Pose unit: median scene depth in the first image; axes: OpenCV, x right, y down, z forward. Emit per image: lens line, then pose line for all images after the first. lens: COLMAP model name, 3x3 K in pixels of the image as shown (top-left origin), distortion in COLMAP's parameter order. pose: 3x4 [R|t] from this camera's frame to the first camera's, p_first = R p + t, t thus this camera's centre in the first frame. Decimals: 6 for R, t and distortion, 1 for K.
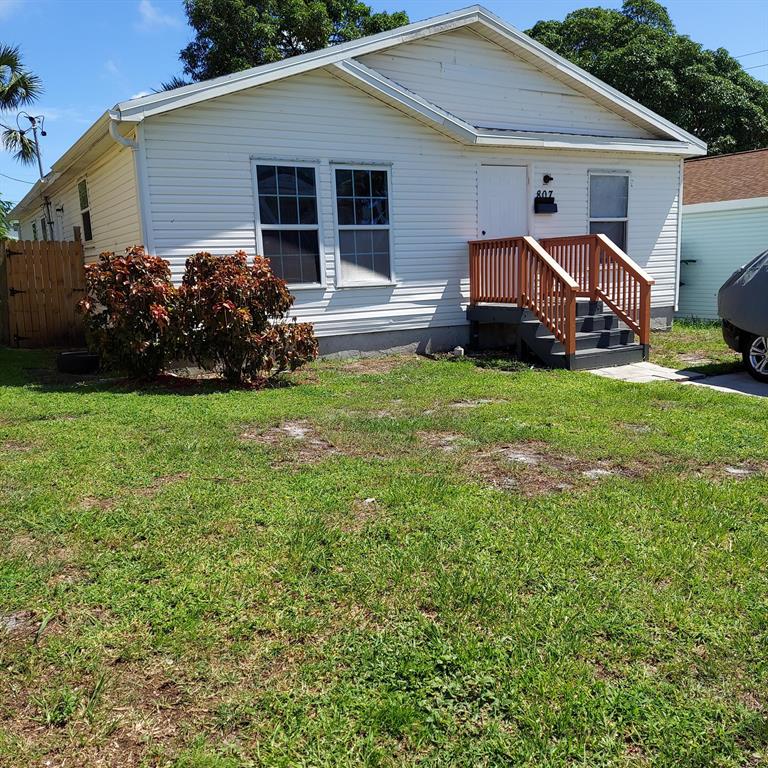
lens RADIAL K [[743.3, 0, 384.0], [0, 743.3, 384.0], [0, 0, 1]] dist [0.083179, -0.112569]
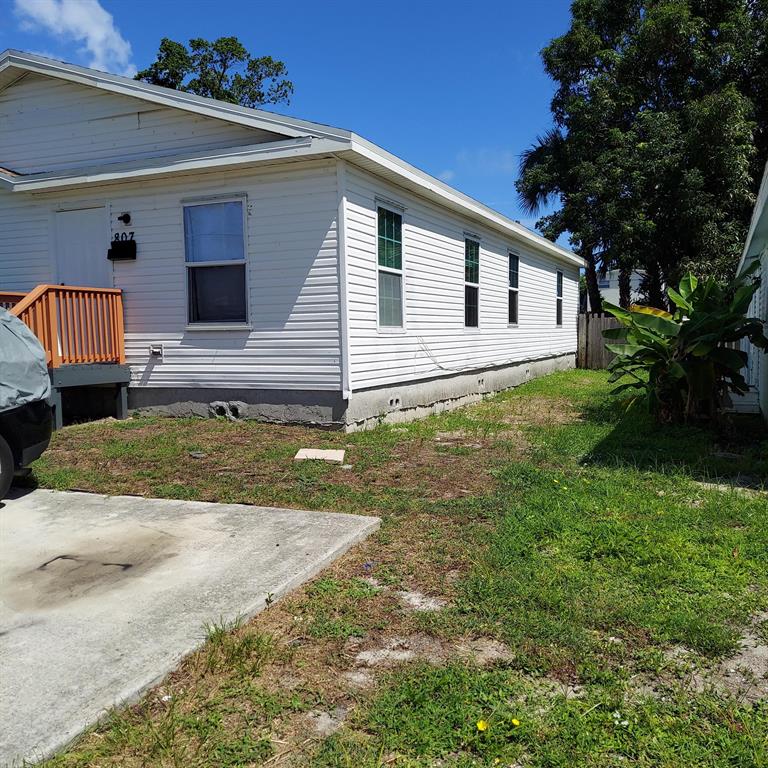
lens RADIAL K [[743.3, 0, 384.0], [0, 743.3, 384.0], [0, 0, 1]] dist [0.083179, -0.112569]
pose [[0.588855, 0.086150, -0.803634, 0.665791], [-0.129297, 0.991539, 0.011553, -0.088579], [0.797829, 0.097105, 0.595012, 0.475835]]
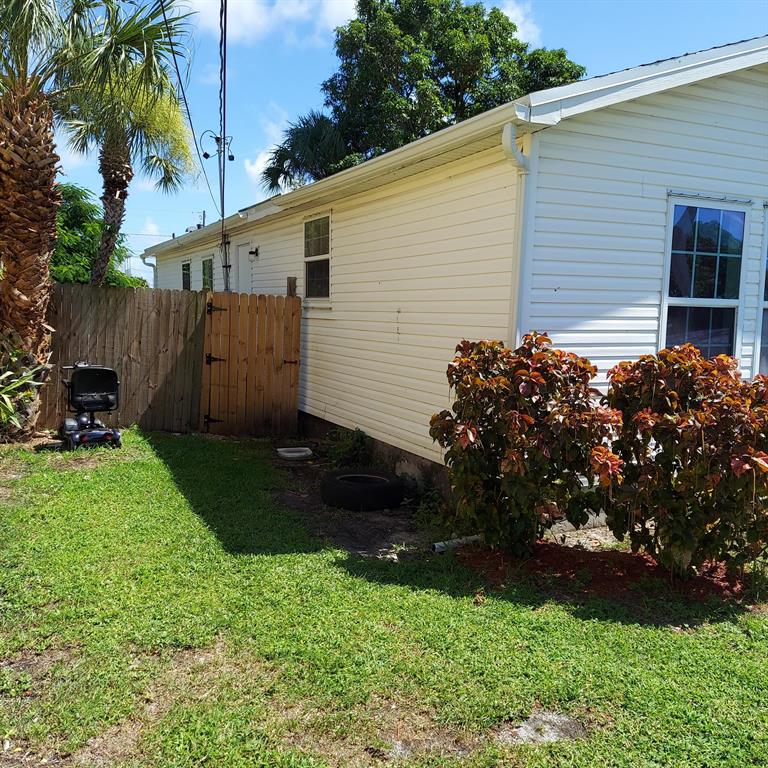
lens RADIAL K [[743.3, 0, 384.0], [0, 743.3, 384.0], [0, 0, 1]] dist [0.083179, -0.112569]
pose [[0.995702, 0.061611, -0.069143, -0.354658], [-0.065493, 0.996316, -0.055366, -0.090598], [0.065477, 0.059657, 0.996069, 0.360804]]
